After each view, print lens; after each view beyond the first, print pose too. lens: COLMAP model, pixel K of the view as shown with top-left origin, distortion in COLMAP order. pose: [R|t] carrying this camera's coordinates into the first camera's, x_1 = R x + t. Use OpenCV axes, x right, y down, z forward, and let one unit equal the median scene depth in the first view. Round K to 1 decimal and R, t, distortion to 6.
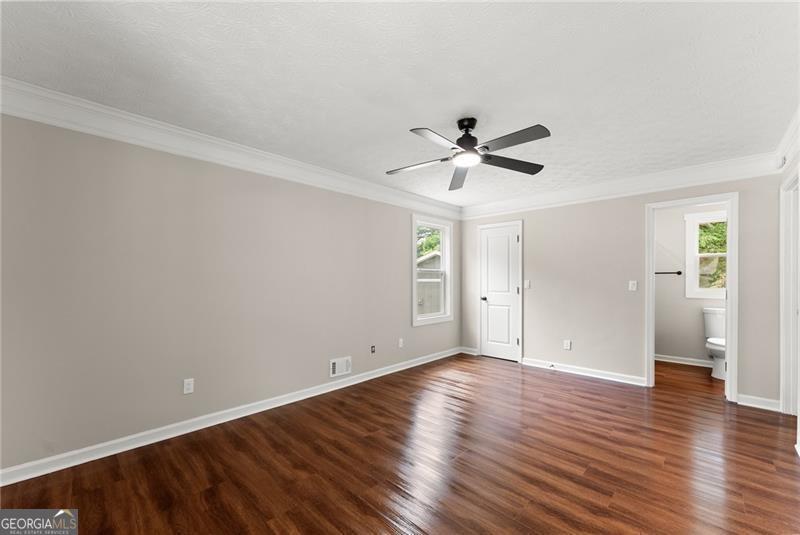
lens RADIAL K [[325.0, 0, 395.8], [0, 325.0, 271.3], [0, 0, 1]] dist [-0.000470, -0.000075]
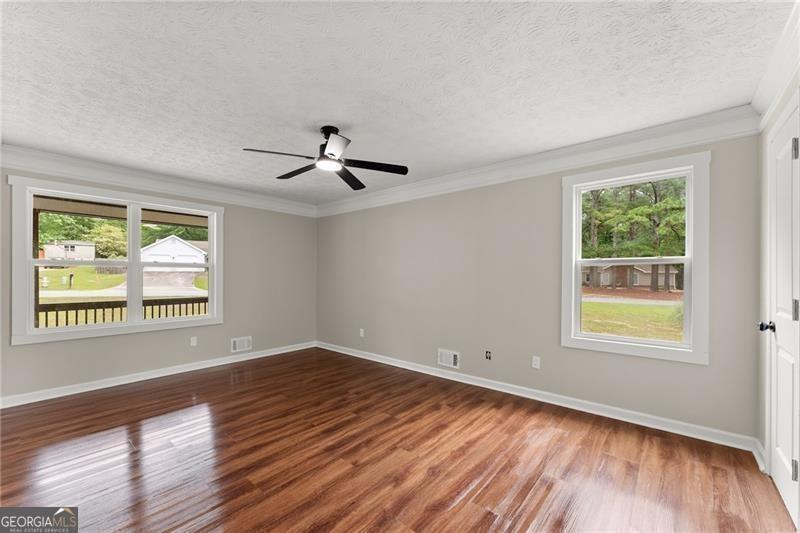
lens RADIAL K [[325.0, 0, 395.8], [0, 325.0, 270.3], [0, 0, 1]] dist [-0.000470, -0.000075]
pose [[0.069167, -0.016310, -0.997472, 1.027899], [0.016111, 0.999754, -0.015230, 0.027788], [0.997475, -0.015017, 0.069413, 0.907210]]
